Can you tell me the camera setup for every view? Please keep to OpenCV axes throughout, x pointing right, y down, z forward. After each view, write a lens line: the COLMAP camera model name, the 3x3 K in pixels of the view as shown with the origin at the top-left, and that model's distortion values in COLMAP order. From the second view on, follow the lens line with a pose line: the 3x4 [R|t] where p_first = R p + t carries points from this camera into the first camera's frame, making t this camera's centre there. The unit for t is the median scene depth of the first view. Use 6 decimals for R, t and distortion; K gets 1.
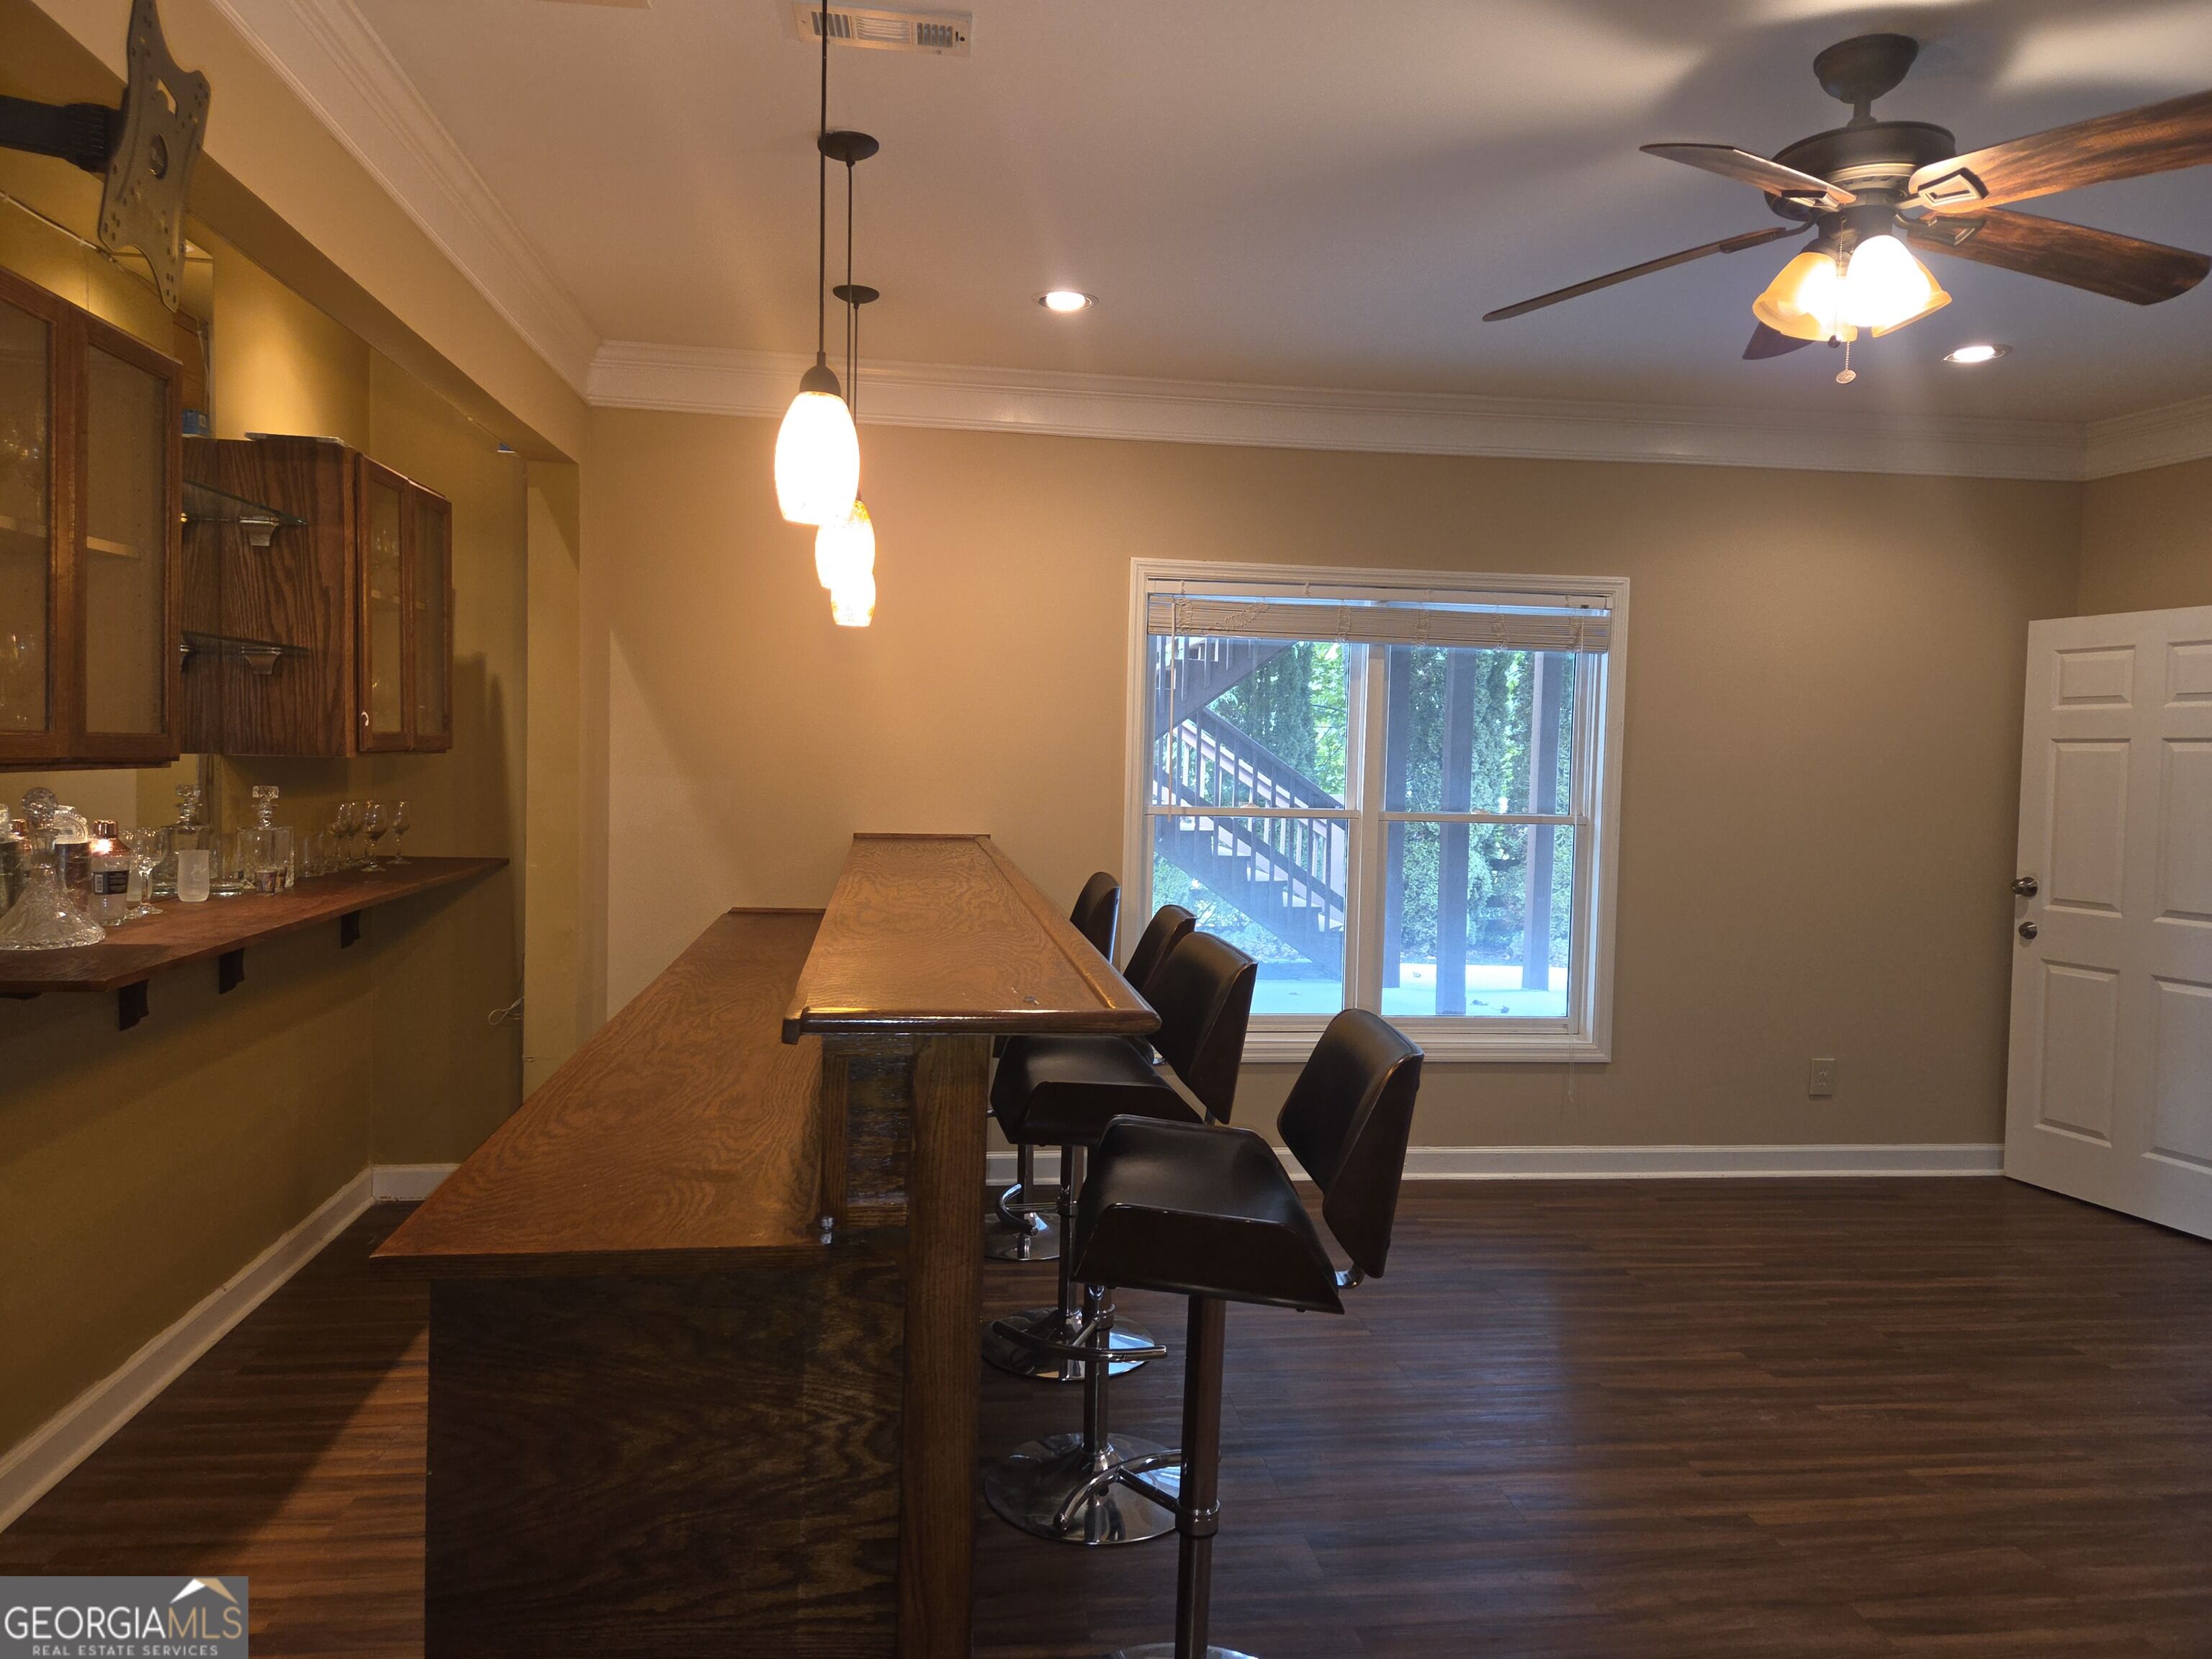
lens RADIAL K [[1465.5, 0, 1105.6], [0, 1465.5, 840.1], [0, 0, 1]] dist [0.076987, -0.076218]
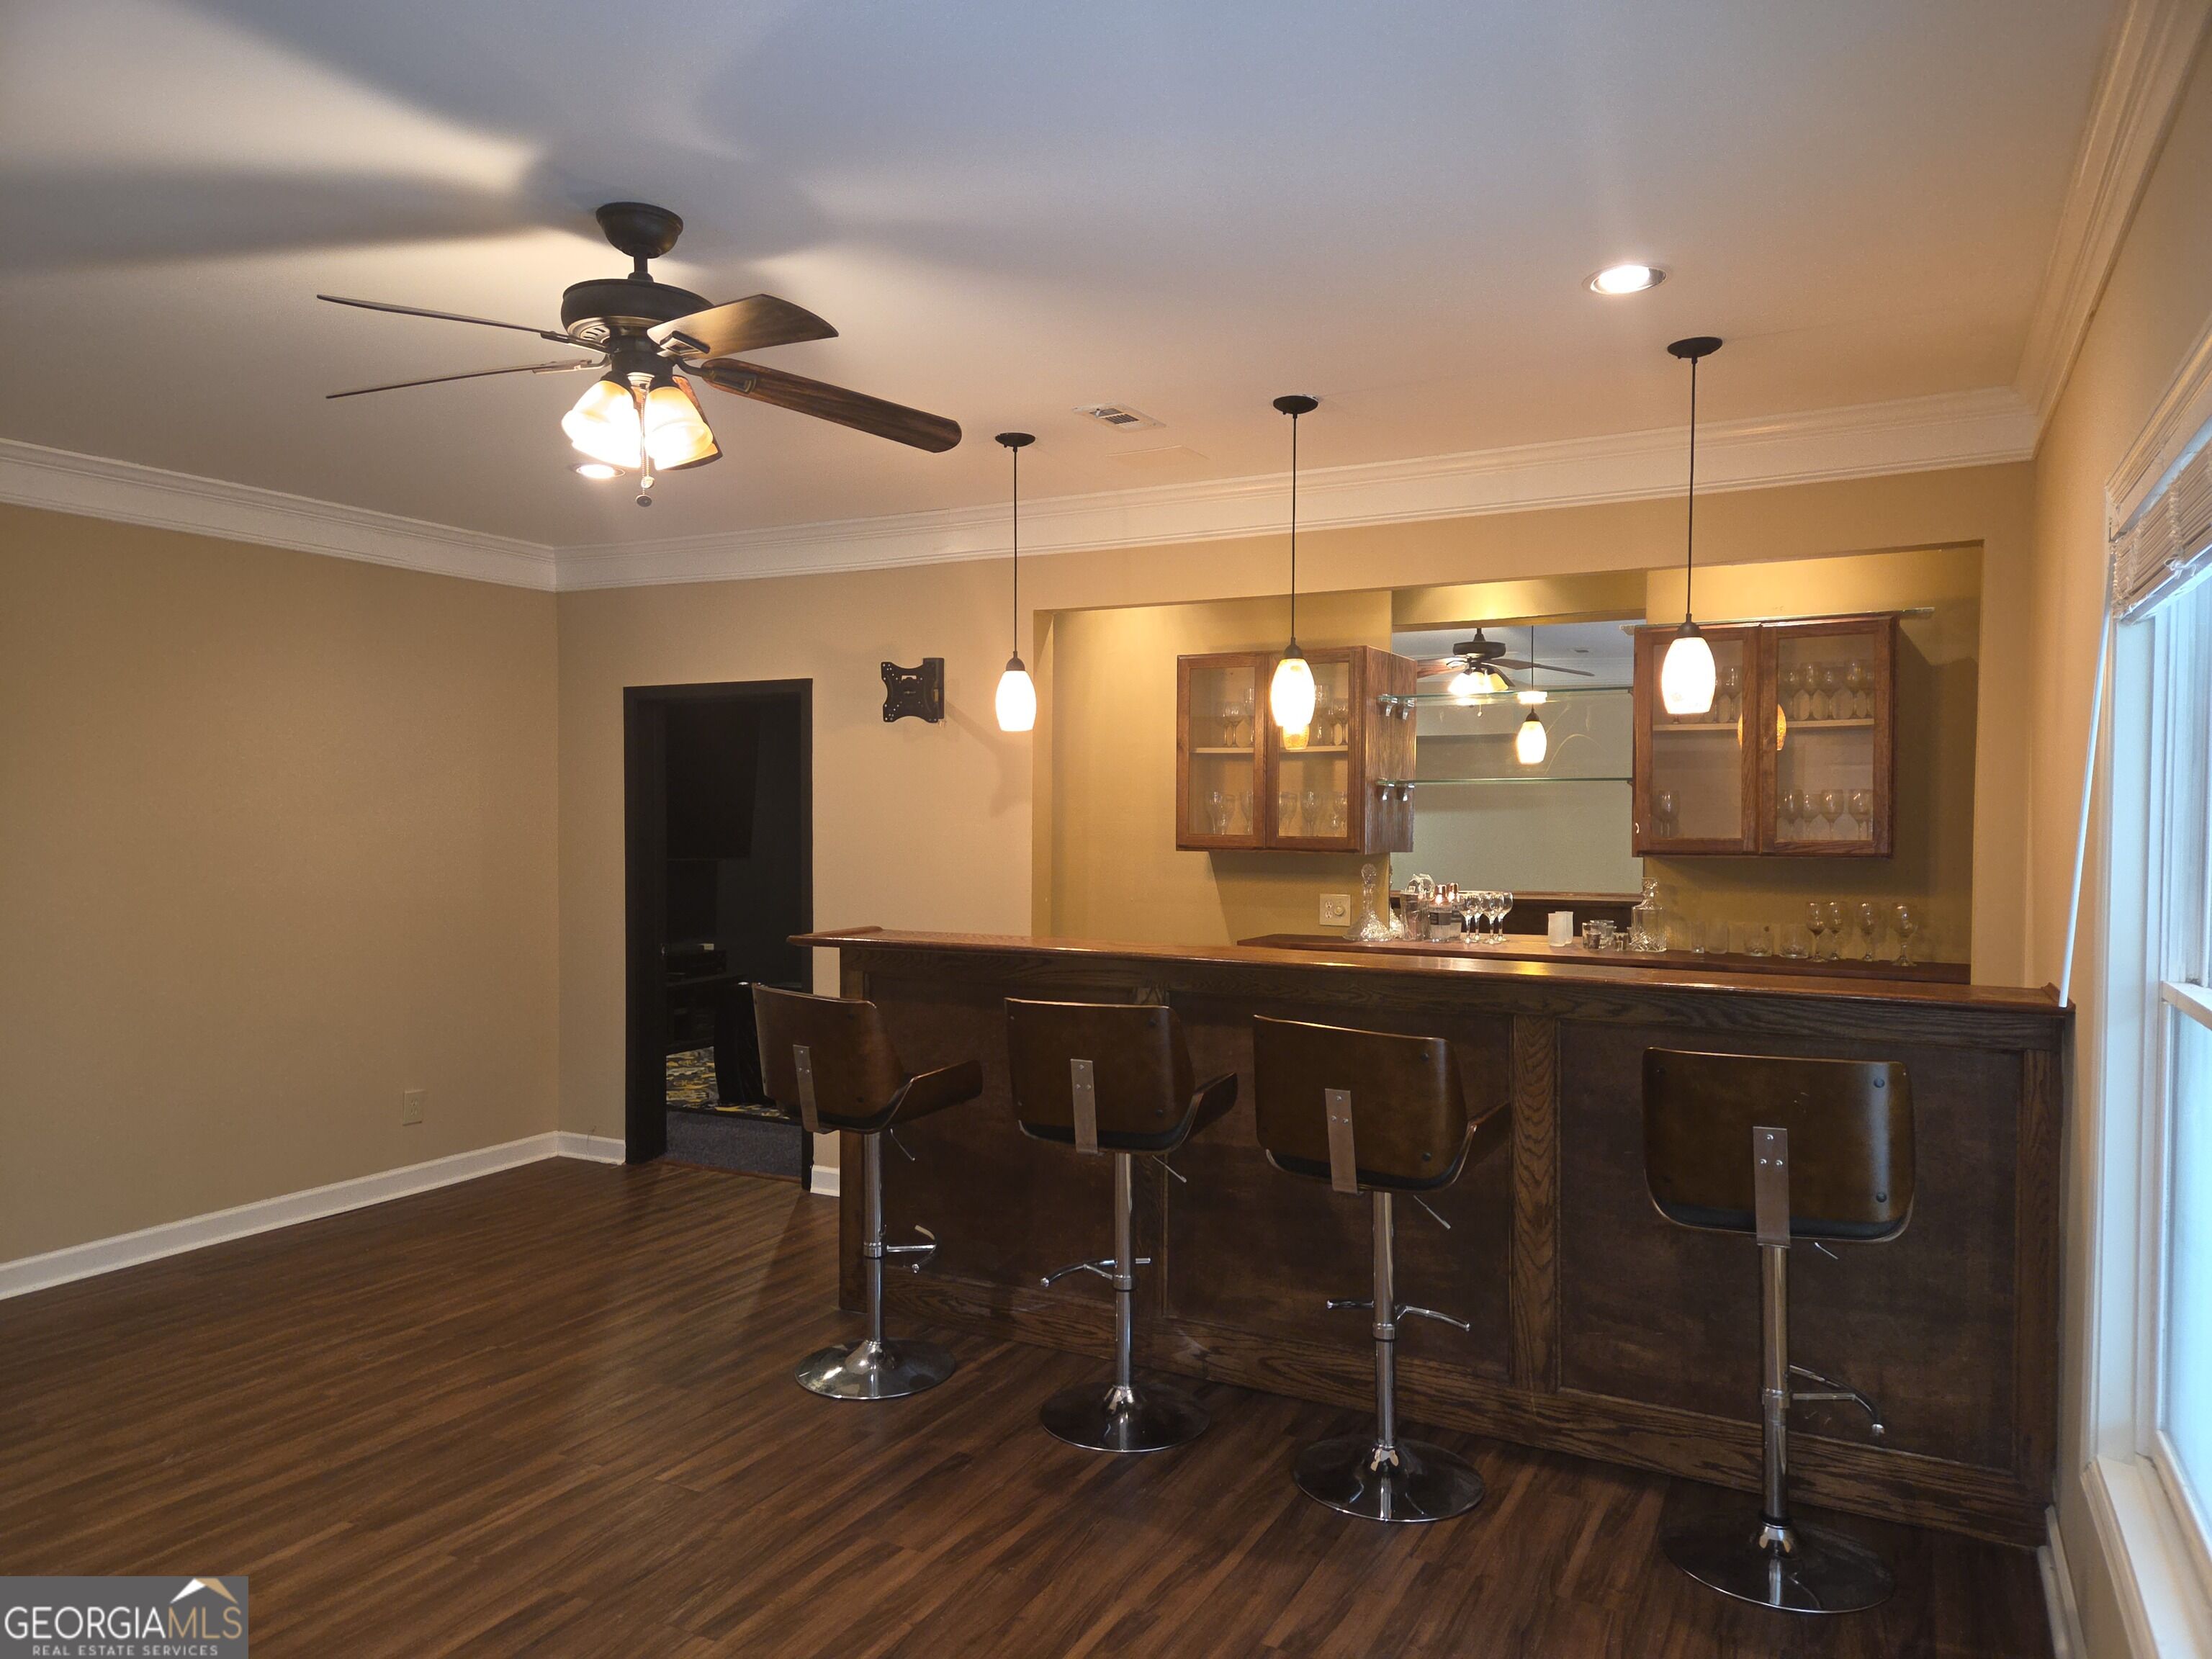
lens RADIAL K [[1465.5, 0, 1105.6], [0, 1465.5, 840.1], [0, 0, 1]] dist [0.076987, -0.076218]
pose [[-0.585700, -0.013169, -0.810421, 0.644686], [-0.073198, 0.996642, 0.036706, -0.061941], [0.807216, 0.080820, -0.584697, 1.048787]]
